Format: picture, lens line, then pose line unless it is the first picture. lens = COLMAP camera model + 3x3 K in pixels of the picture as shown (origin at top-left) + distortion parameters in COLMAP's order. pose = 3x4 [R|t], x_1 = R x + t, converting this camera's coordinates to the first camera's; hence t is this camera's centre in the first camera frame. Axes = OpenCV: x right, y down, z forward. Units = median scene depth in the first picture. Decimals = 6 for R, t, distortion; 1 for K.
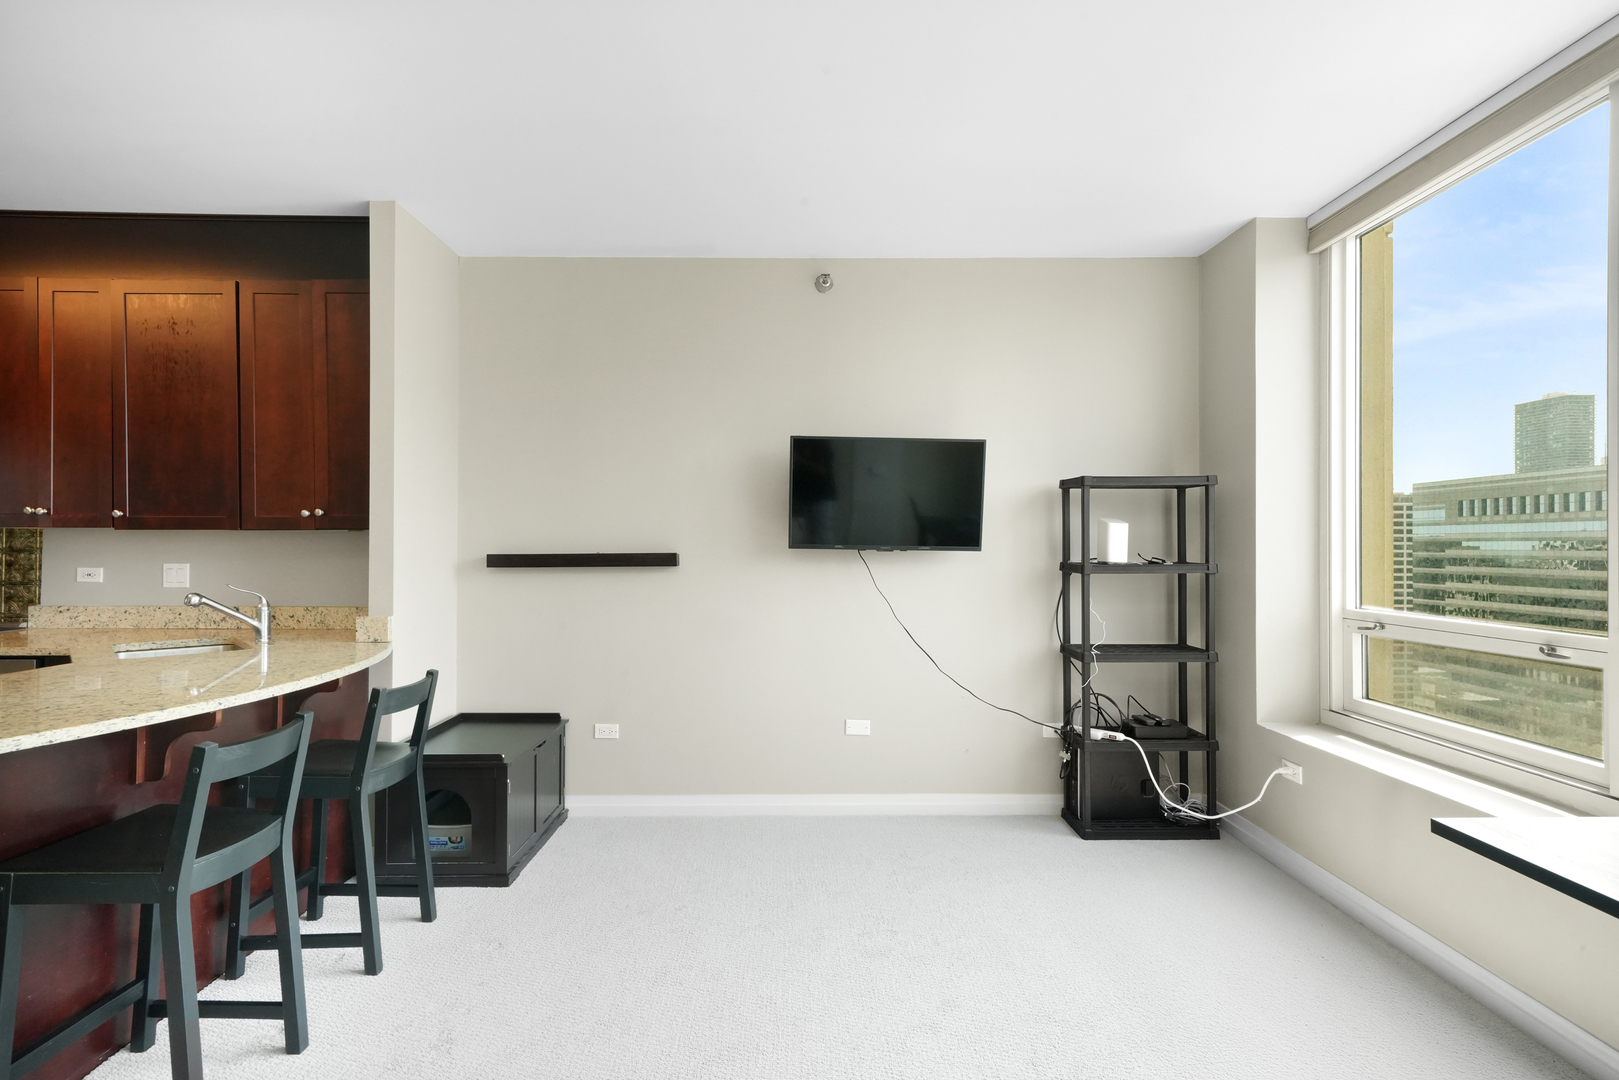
lens RADIAL K [[756.5, 0, 803.3], [0, 756.5, 540.5], [0, 0, 1]] dist [0.009880, 0.002915]
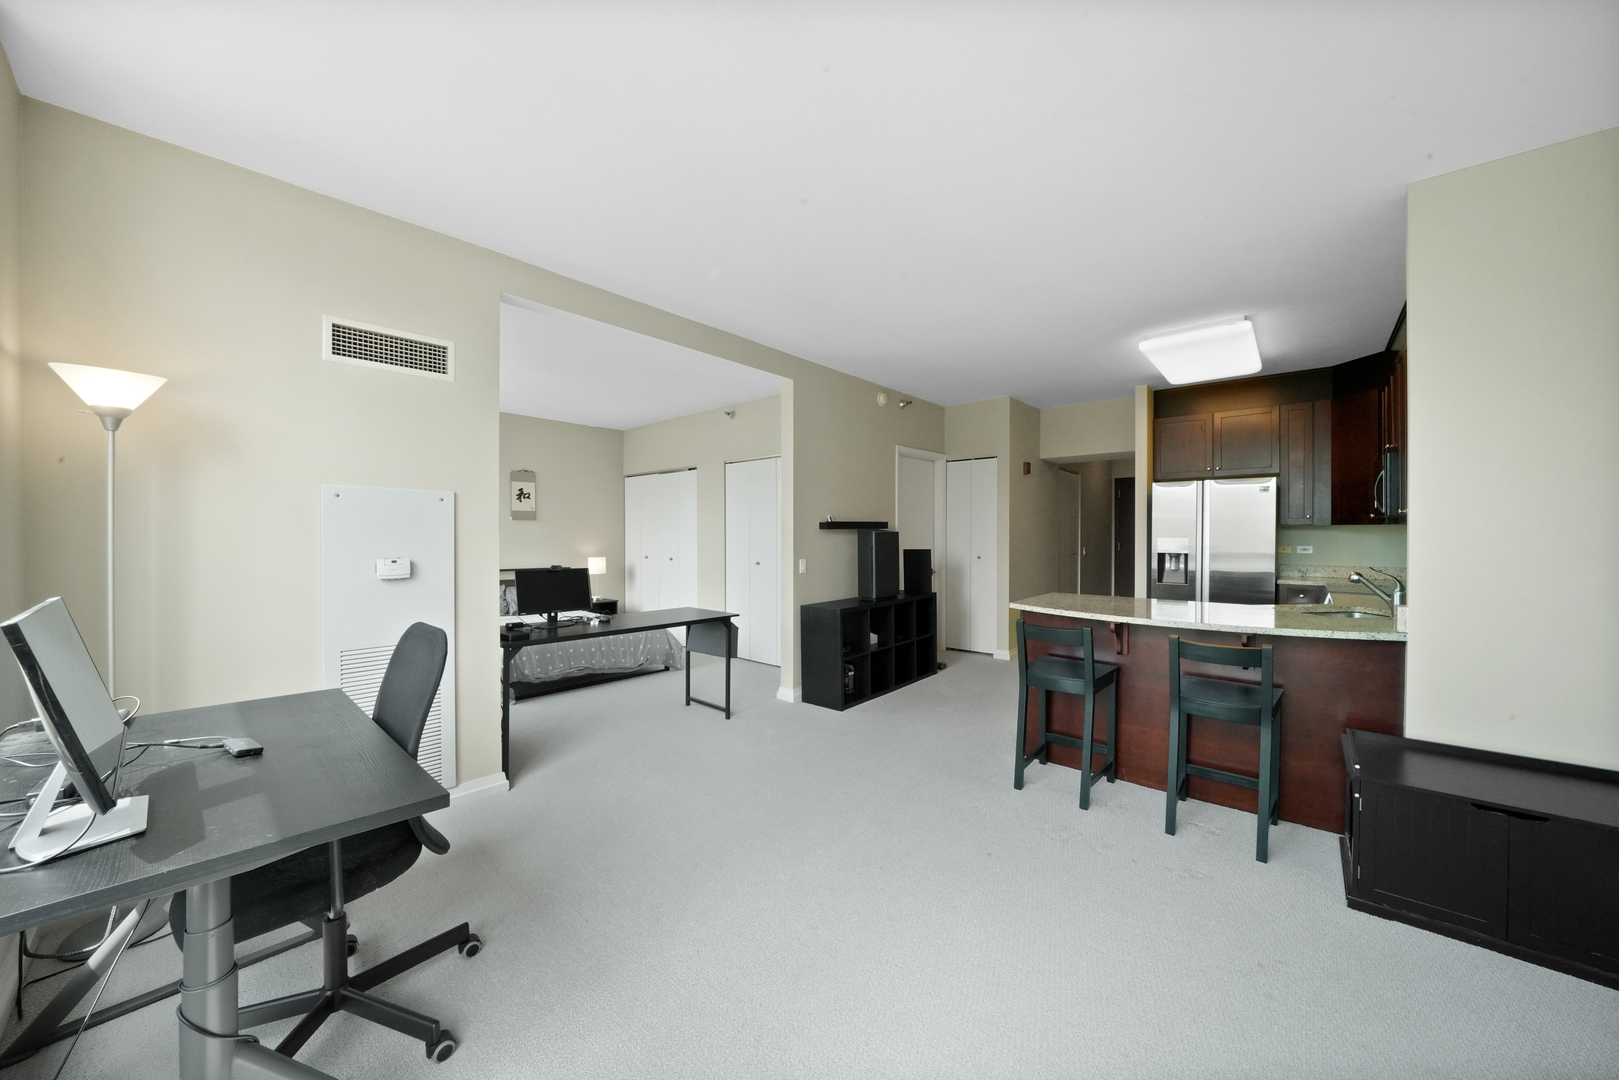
lens RADIAL K [[567.2, 0, 807.1], [0, 567.2, 537.8], [0, 0, 1]] dist [-0.022494, 0.001507]
pose [[-0.666098, 0.002606, -0.745860, 0.471532], [0.004376, 0.999990, -0.000414, 0.005695], [0.745852, -0.003540, -0.666103, 0.823918]]
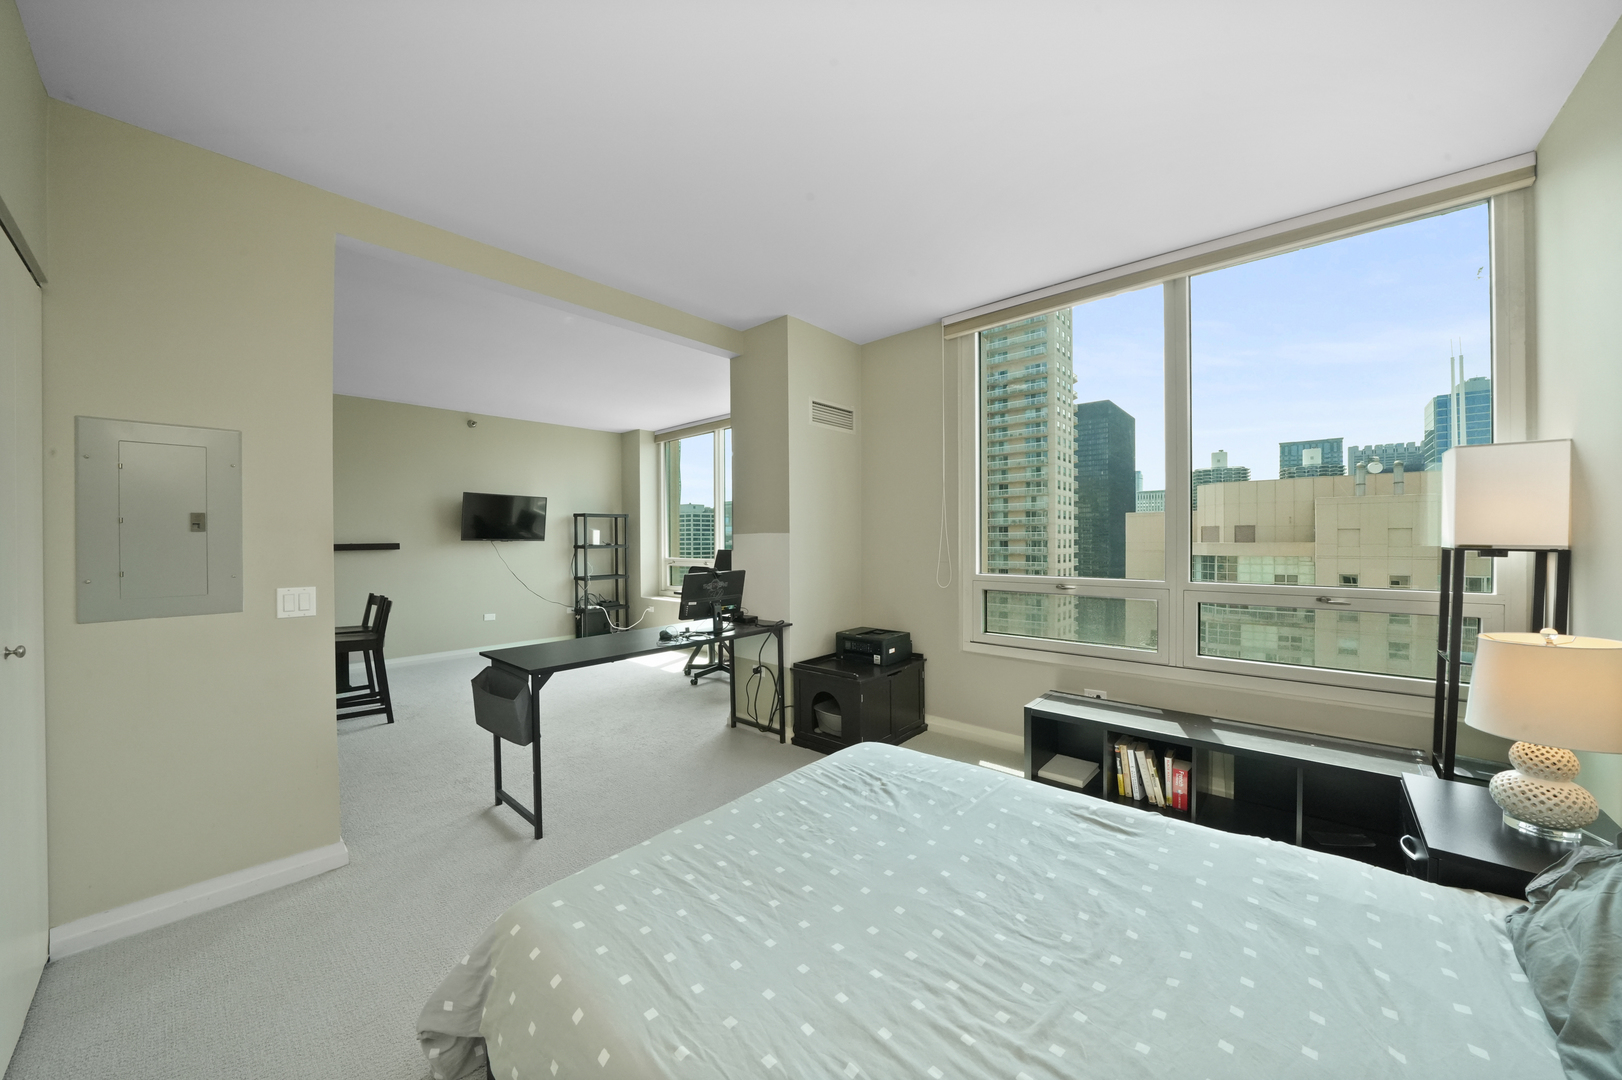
lens RADIAL K [[568.3, 0, 806.6], [0, 568.3, 545.2], [0, 0, 1]] dist [-0.022494, 0.001507]
pose [[0.673941, -0.013183, 0.738668, -0.603991], [0.000595, 0.999850, 0.017301, -0.003604], [-0.738785, -0.011220, 0.673848, -0.974803]]
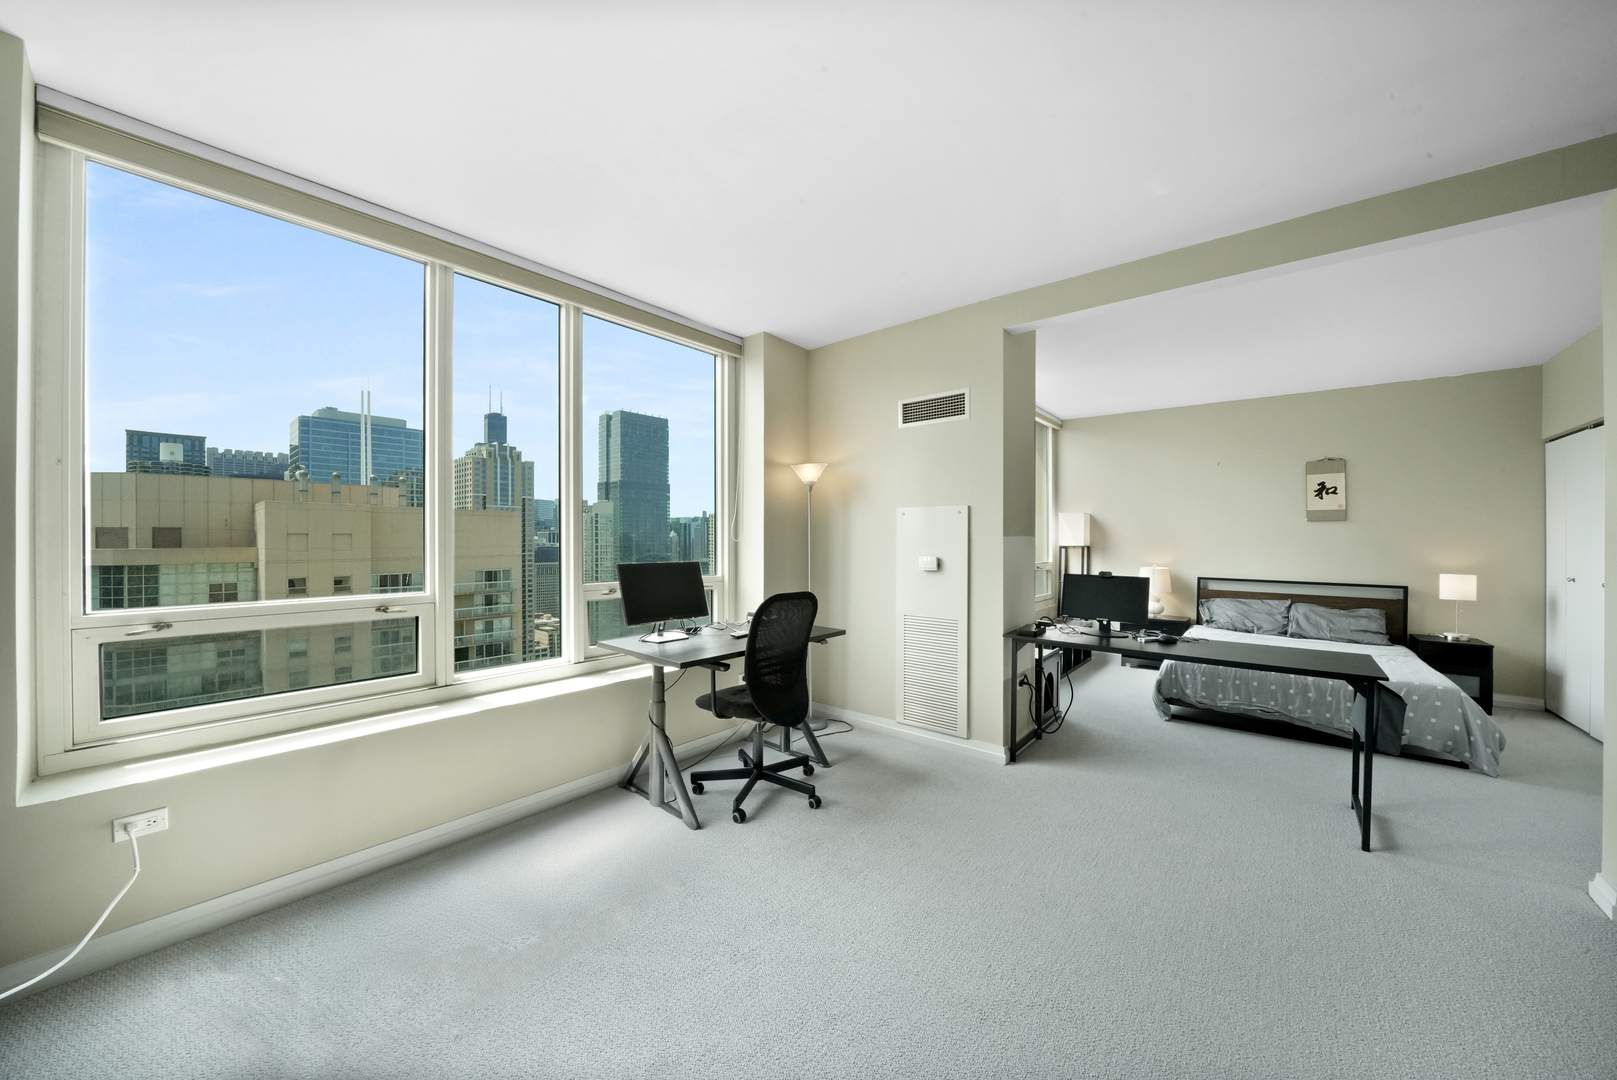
lens RADIAL K [[566.5, 0, 805.0], [0, 566.5, 540.9], [0, 0, 1]] dist [-0.022494, 0.001507]
pose [[-0.758955, -0.001470, 0.651142, -0.223175], [-0.006106, 0.999970, -0.004860, 0.008507], [-0.651115, -0.007665, -0.758940, 0.882676]]
